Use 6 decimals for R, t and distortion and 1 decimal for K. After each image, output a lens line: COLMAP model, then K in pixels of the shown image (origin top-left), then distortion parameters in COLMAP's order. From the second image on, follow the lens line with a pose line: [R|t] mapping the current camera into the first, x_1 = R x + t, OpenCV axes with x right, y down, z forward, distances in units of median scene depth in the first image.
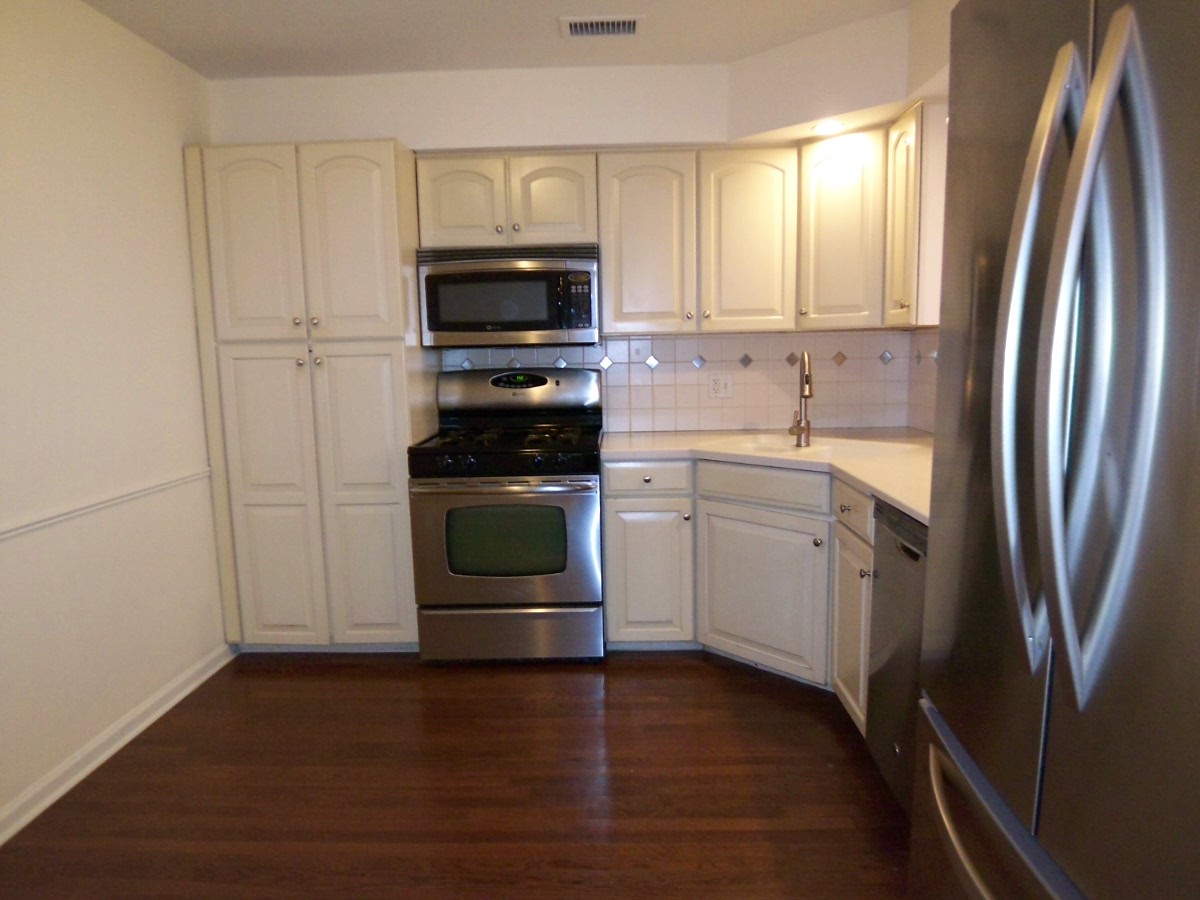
lens RADIAL K [[811.0, 0, 606.0], [0, 811.0, 467.6], [0, 0, 1]] dist [-0.011959, -0.043640]
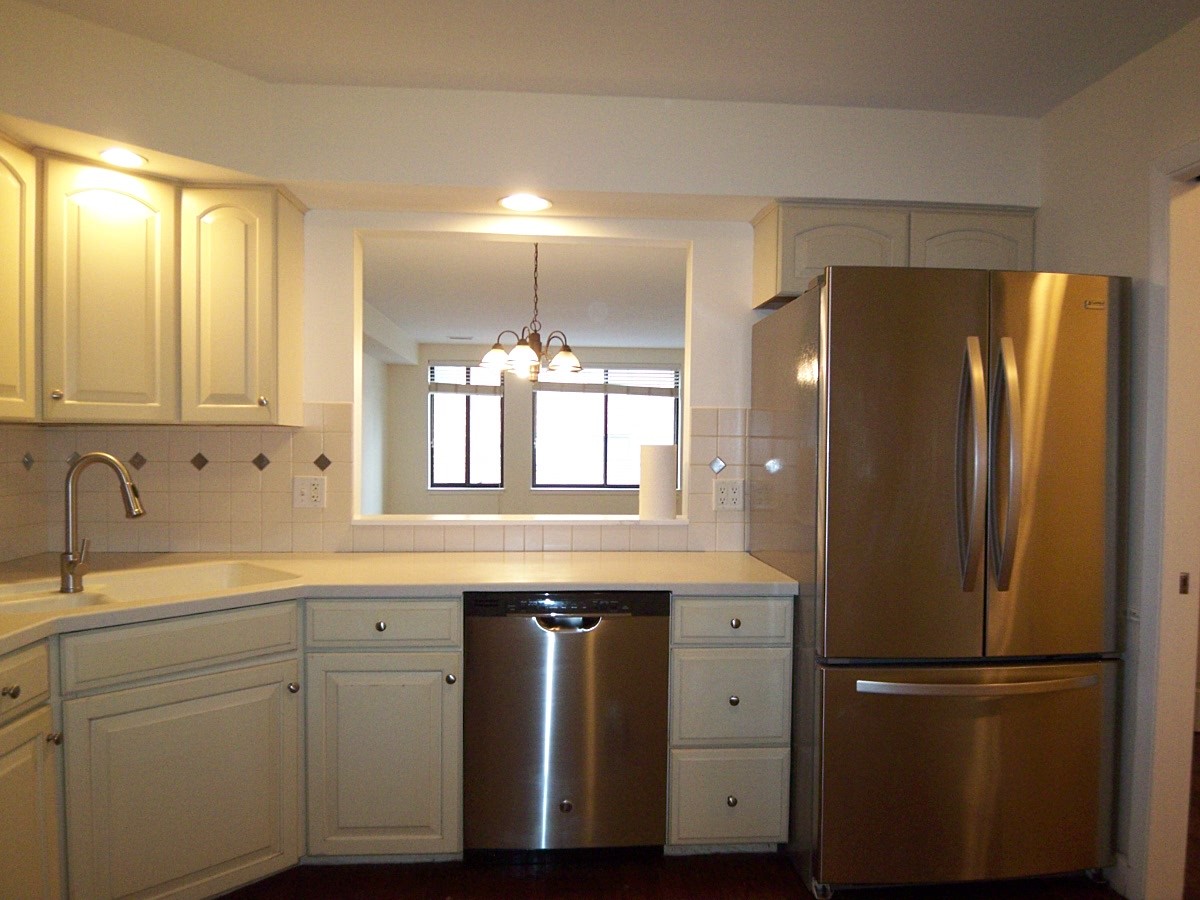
lens RADIAL K [[811.0, 0, 606.0], [0, 811.0, 467.6], [0, 0, 1]] dist [-0.011959, -0.043640]
pose [[-0.098114, -0.010081, 0.995124, -0.476796], [0.140694, 0.989765, 0.023898, -0.083736], [-0.985180, 0.142352, -0.095691, 0.624585]]
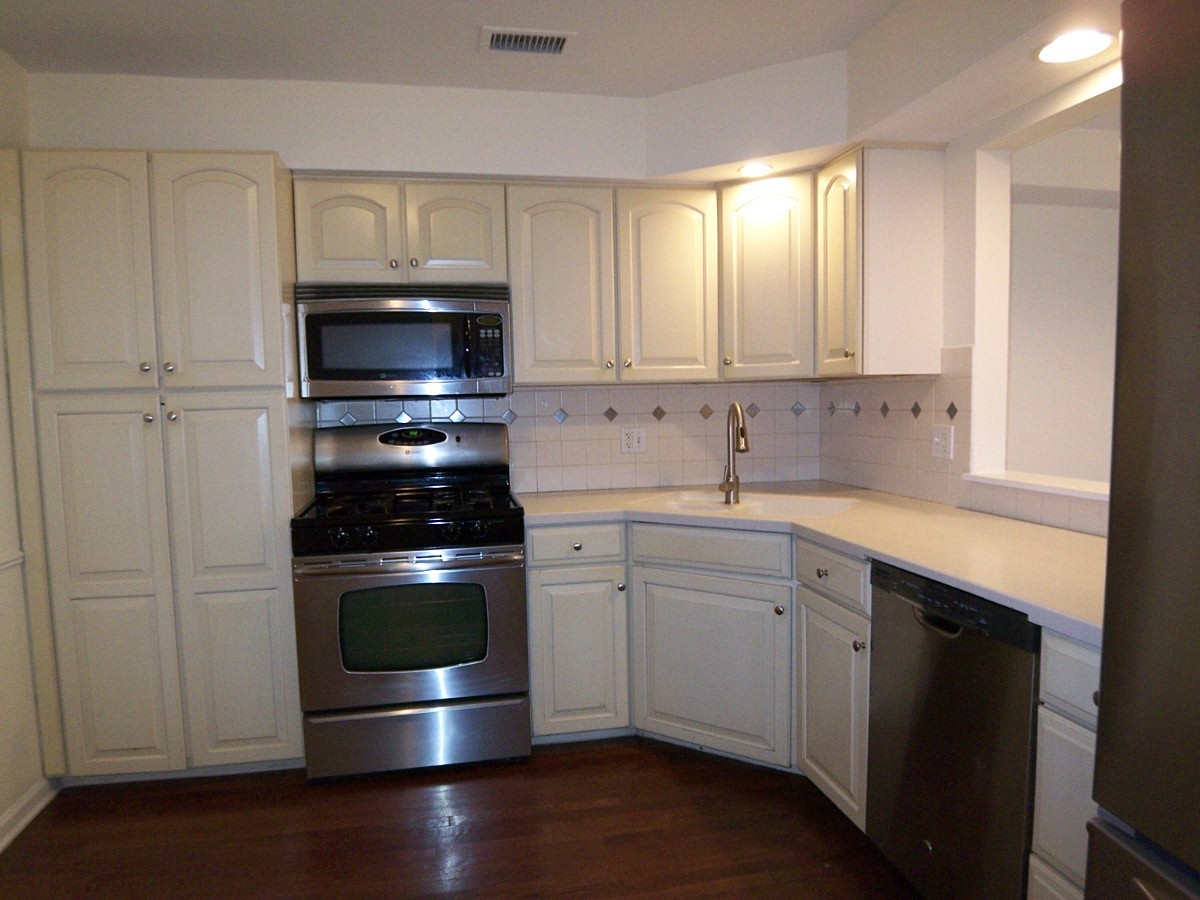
lens RADIAL K [[811.0, 0, 606.0], [0, 811.0, 467.6], [0, 0, 1]] dist [-0.011959, -0.043640]
pose [[0.975225, -0.019644, 0.220341, -0.106889], [0.034179, 0.997469, -0.062349, -0.014449], [-0.218559, 0.068336, 0.973428, 0.121041]]
